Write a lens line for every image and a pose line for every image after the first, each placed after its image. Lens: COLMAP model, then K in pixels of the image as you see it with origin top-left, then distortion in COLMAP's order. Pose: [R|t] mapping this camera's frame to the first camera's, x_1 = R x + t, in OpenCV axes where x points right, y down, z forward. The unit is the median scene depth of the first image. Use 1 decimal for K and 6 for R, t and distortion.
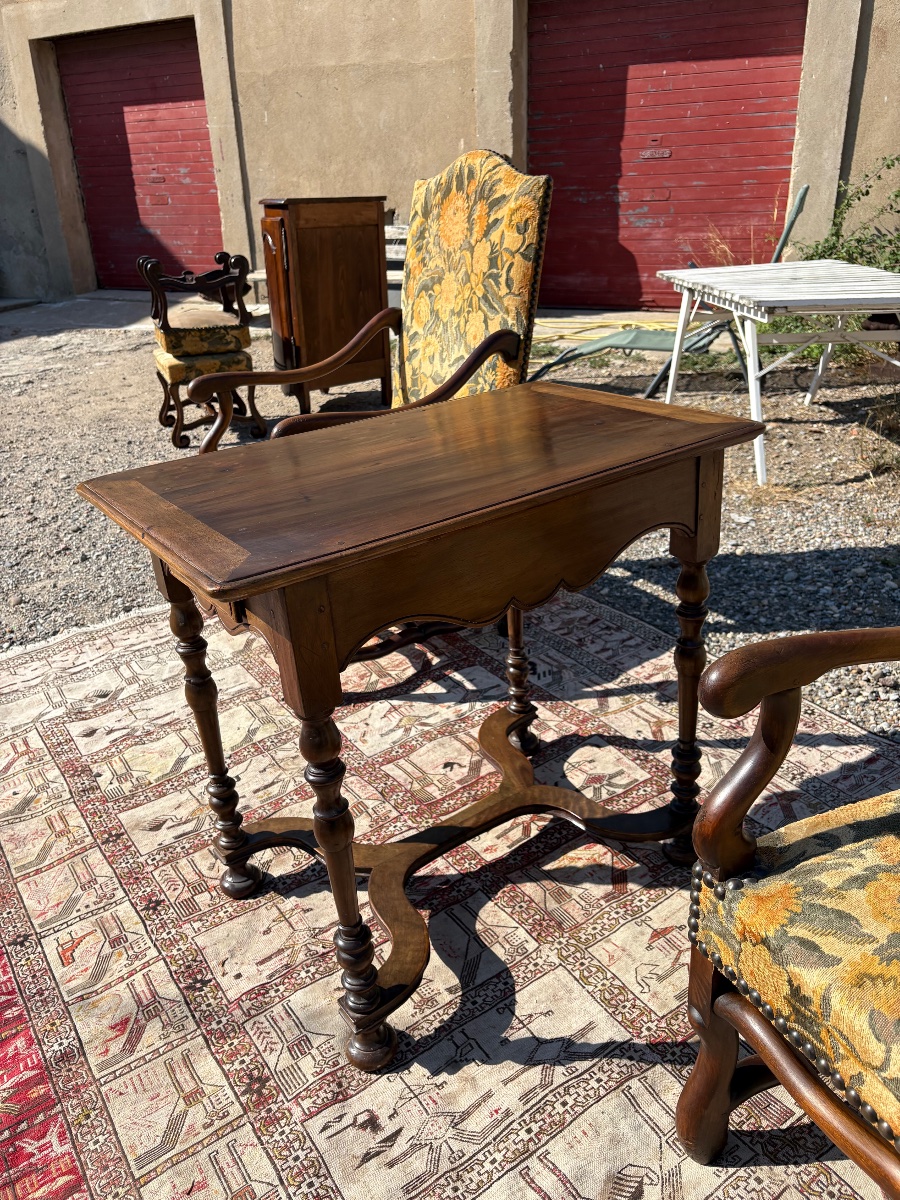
lens RADIAL K [[912.7, 0, 443.0], [0, 912.7, 599.4], [0, 0, 1]] dist [0.022101, -0.005697]
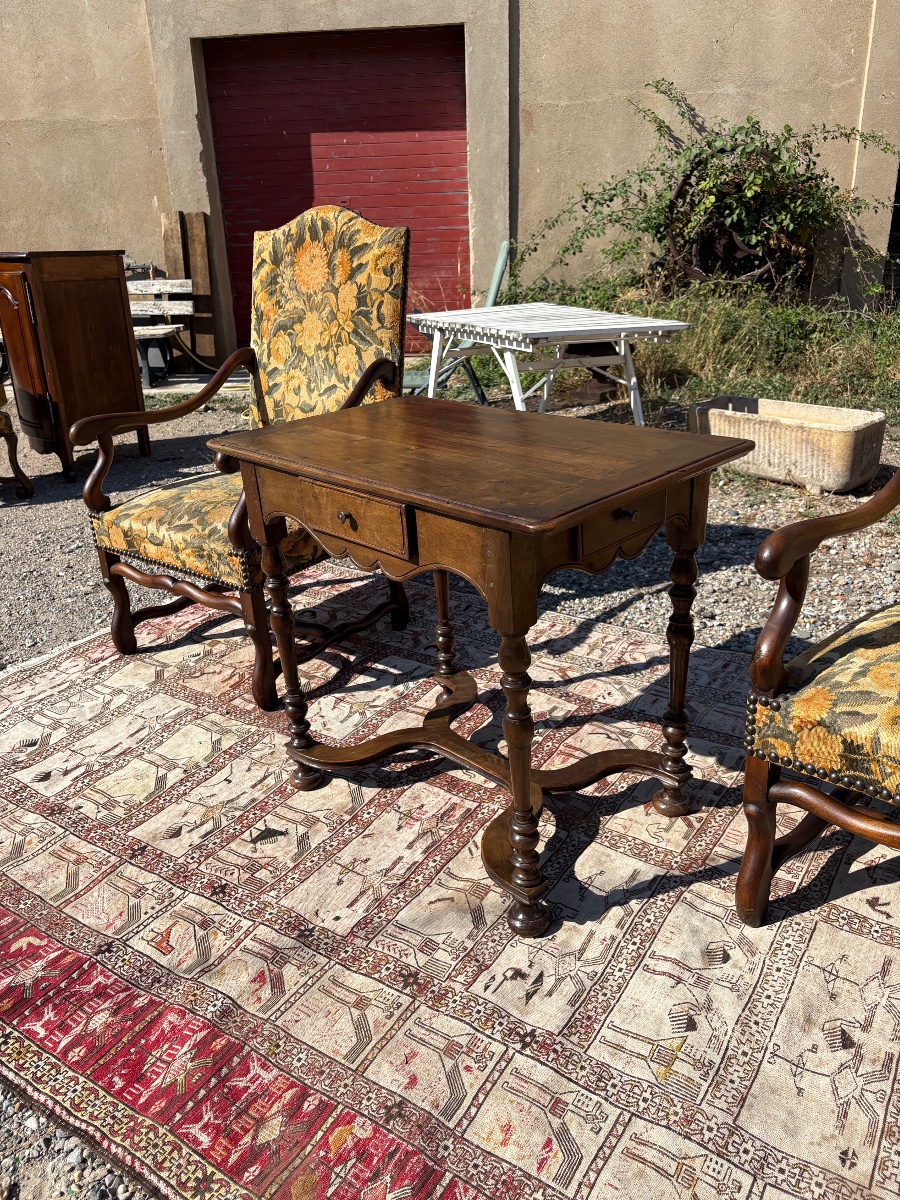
lens RADIAL K [[912.4, 0, 445.7], [0, 912.4, 613.3], [0, 0, 1]] dist [0.030818, -0.028379]
pose [[0.931016, -0.138143, 0.337826, -0.286911], [0.152277, 0.988215, -0.015563, 0.051903], [-0.331695, 0.065932, 0.941080, -0.088815]]
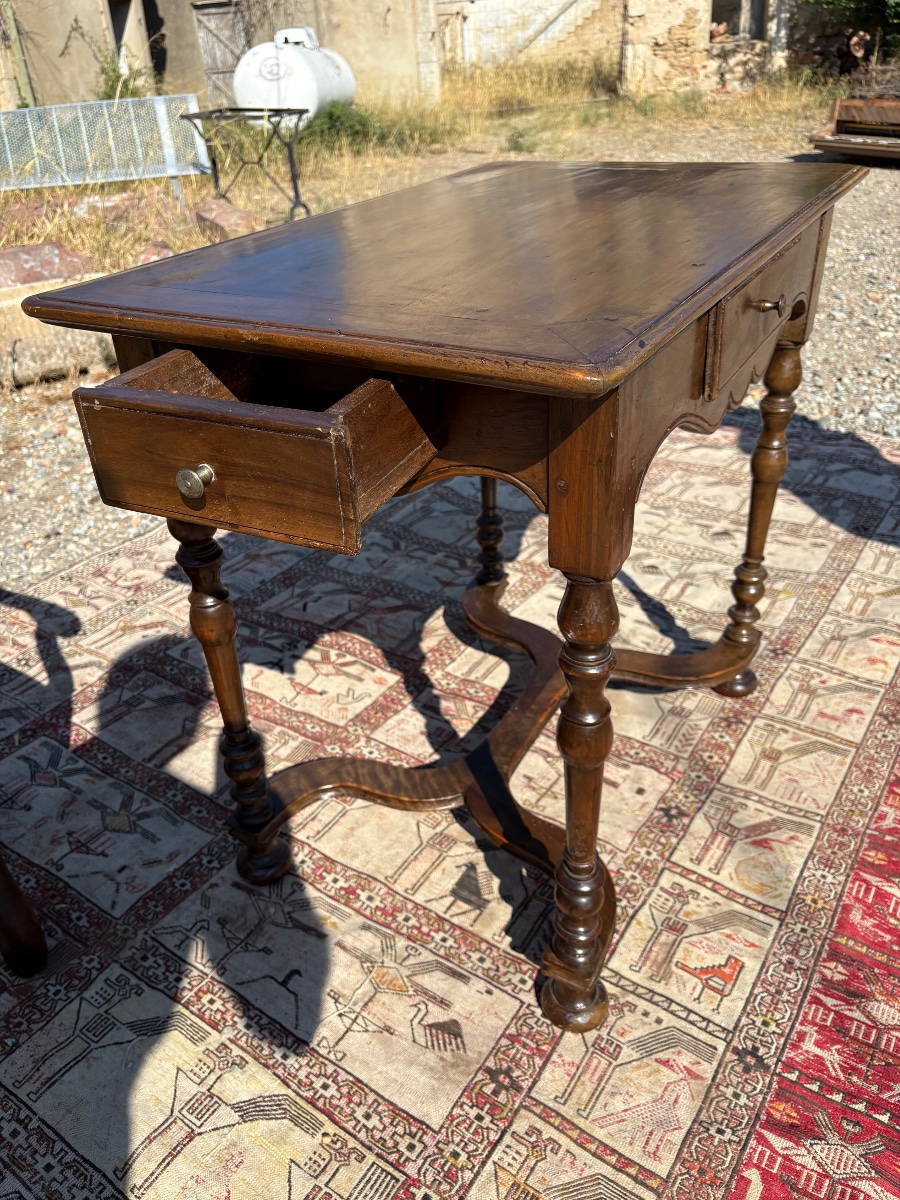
lens RADIAL K [[912.4, 0, 445.7], [0, 912.4, 613.3], [0, 0, 1]] dist [0.030818, -0.028379]
pose [[-0.350478, -0.413898, 0.840151, -0.564973], [0.465005, 0.701773, 0.539708, -0.194625], [-0.812980, 0.579830, -0.053491, 0.737936]]
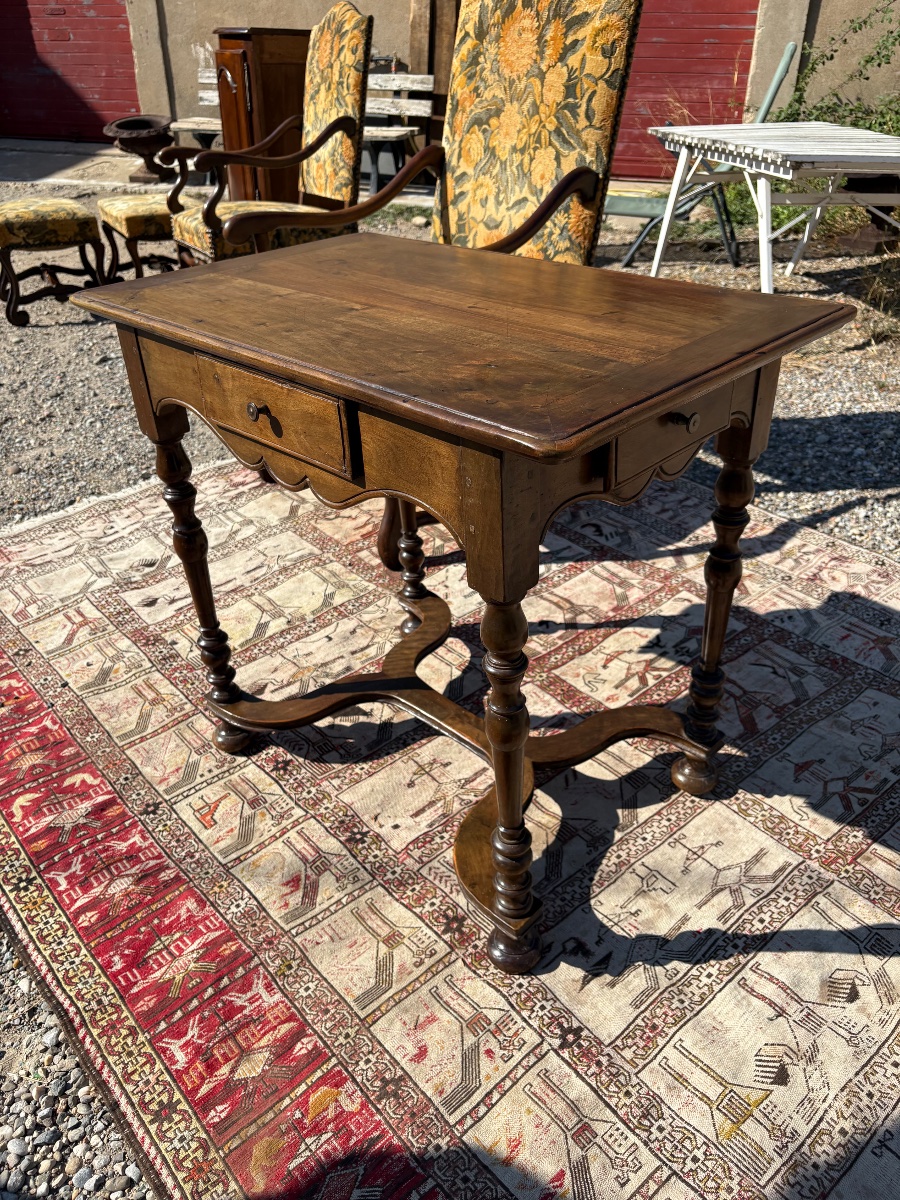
lens RADIAL K [[916.6, 0, 457.1], [0, 916.6, 595.0], [0, 0, 1]] dist [0.022719, 0.006300]
pose [[0.992732, -0.022487, 0.118224, -0.180843], [0.008994, 0.993503, 0.113453, 0.033739], [-0.120007, -0.111566, 0.986484, 0.029275]]
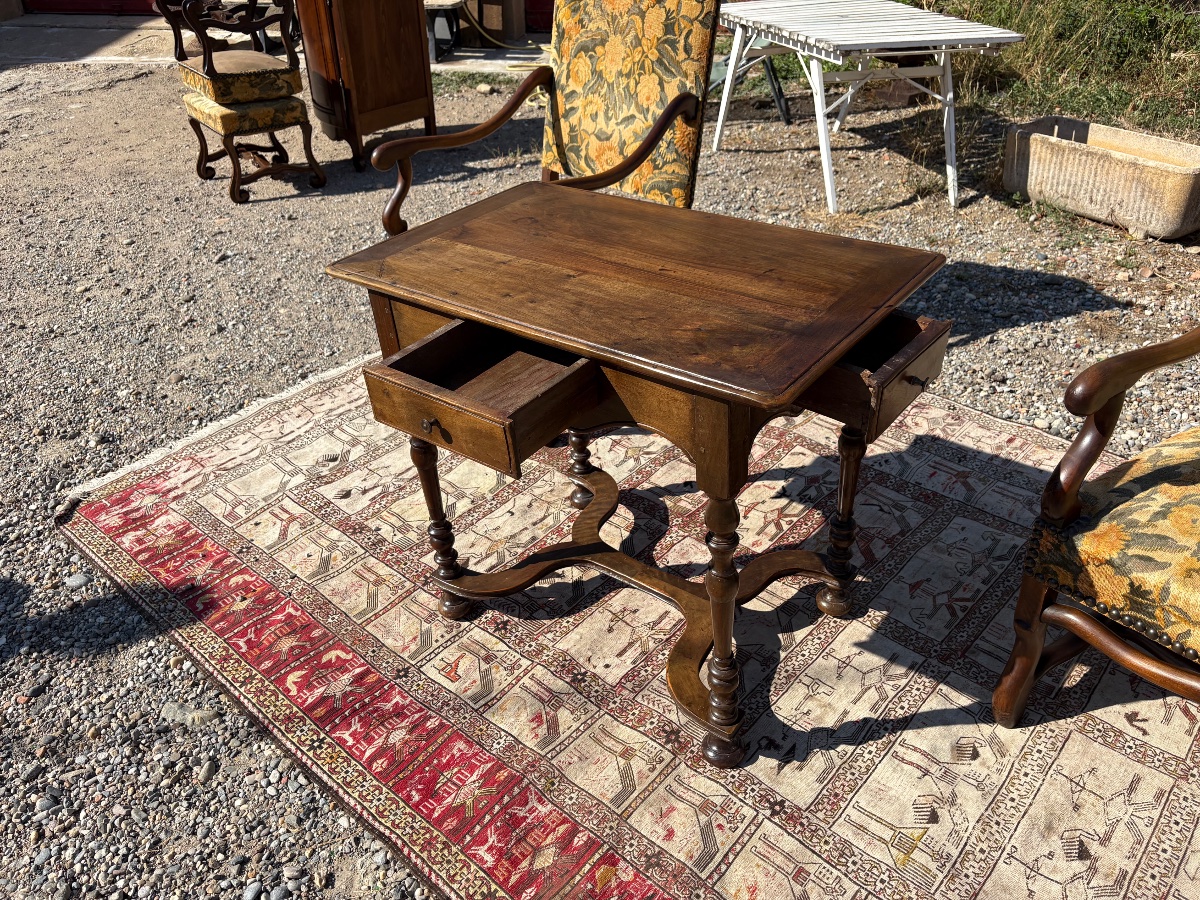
lens RADIAL K [[910.4, 0, 594.4], [0, 910.4, 448.1], [0, 0, 1]] dist [0.025248, -0.012556]
pose [[0.973414, -0.110015, 0.200903, -0.304420], [0.081964, 0.986326, 0.142980, -0.037386], [-0.213886, -0.122712, 0.969121, -0.099255]]
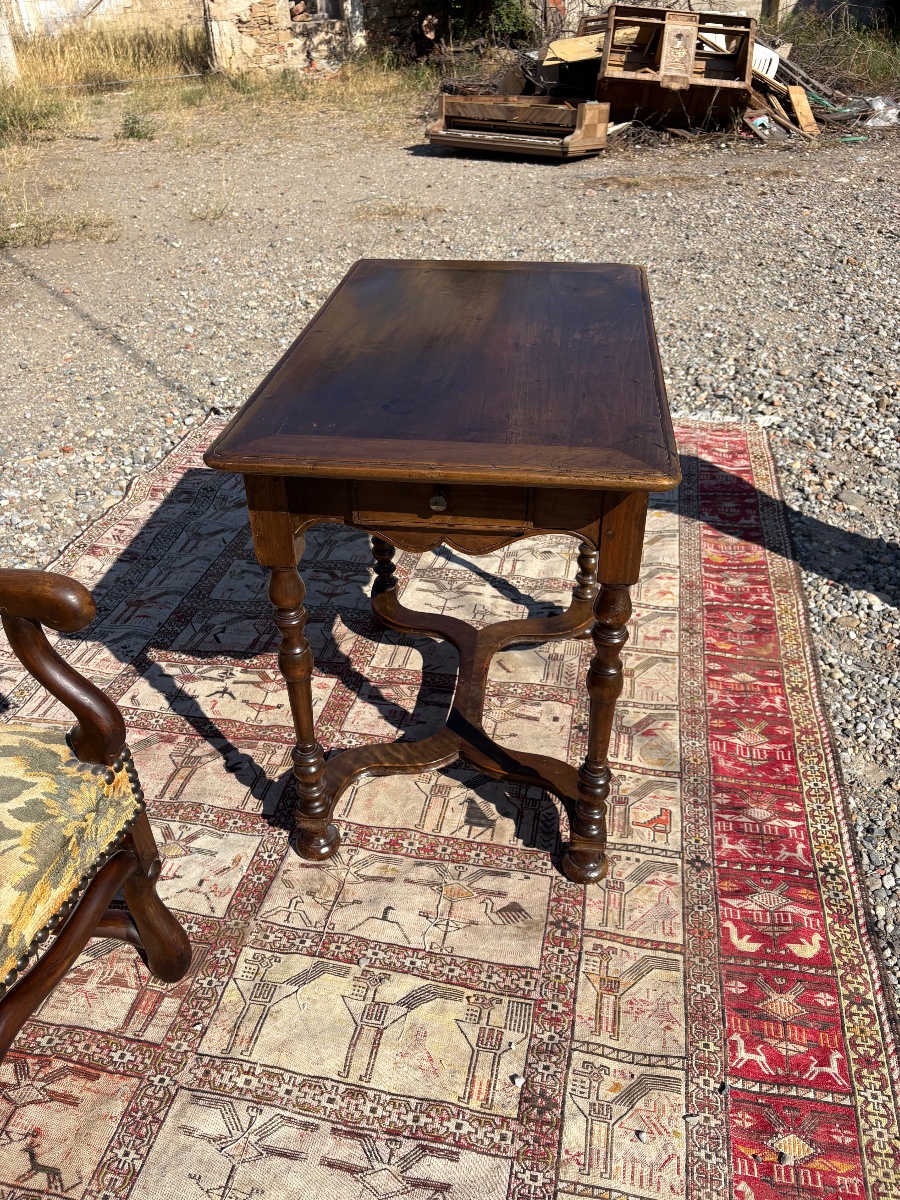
lens RADIAL K [[912.4, 0, 445.7], [0, 912.4, 613.3], [0, 0, 1]] dist [0.030818, -0.028379]
pose [[-0.690498, -0.335447, 0.640849, -0.580087], [0.368842, 0.598841, 0.710876, -0.409963], [-0.622228, 0.727231, -0.289771, 0.901602]]
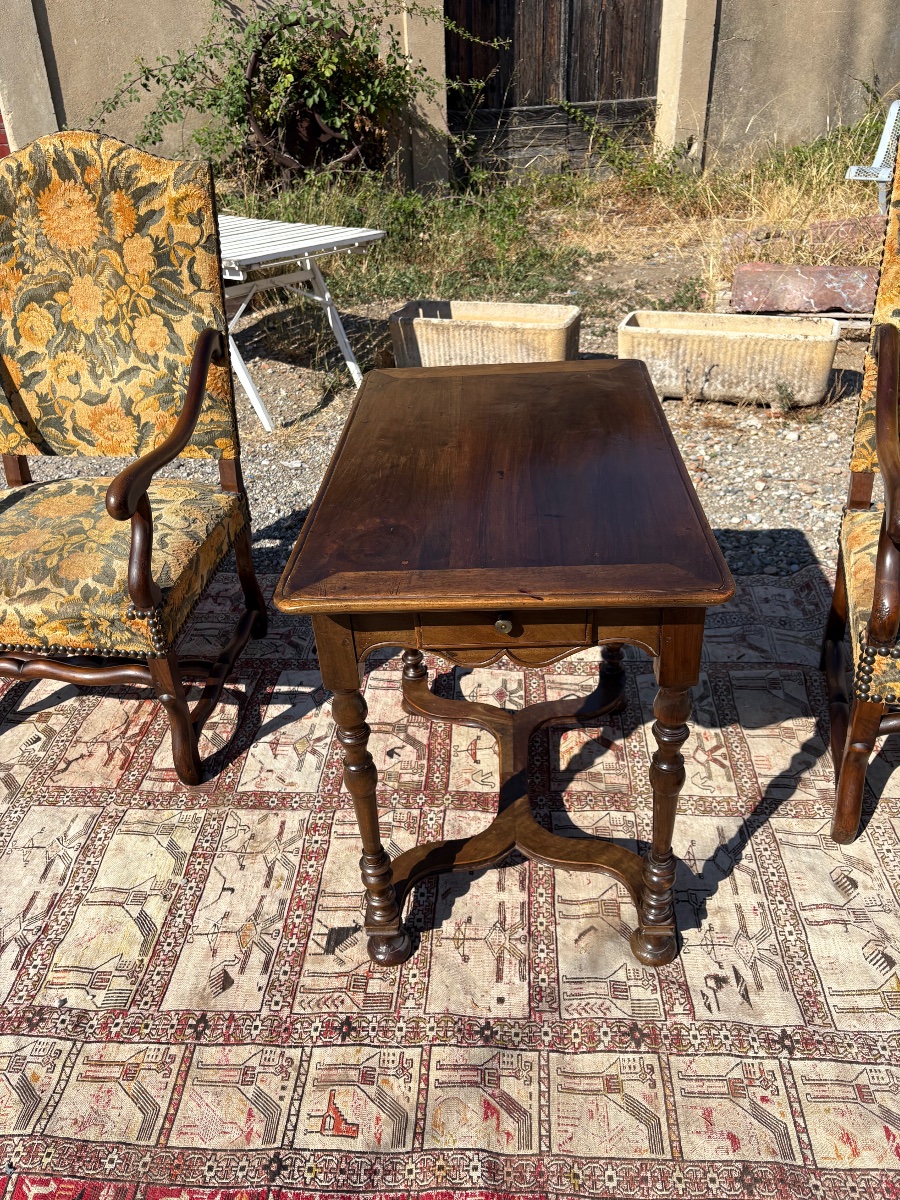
lens RADIAL K [[914.4, 0, 436.4], [0, 914.4, 603.9], [0, 0, 1]] dist [0.025733, -0.001595]
pose [[0.624681, -0.387297, 0.678067, -0.525652], [0.340634, 0.916517, 0.209680, -0.151400], [-0.702668, 0.099990, 0.704457, 0.195597]]
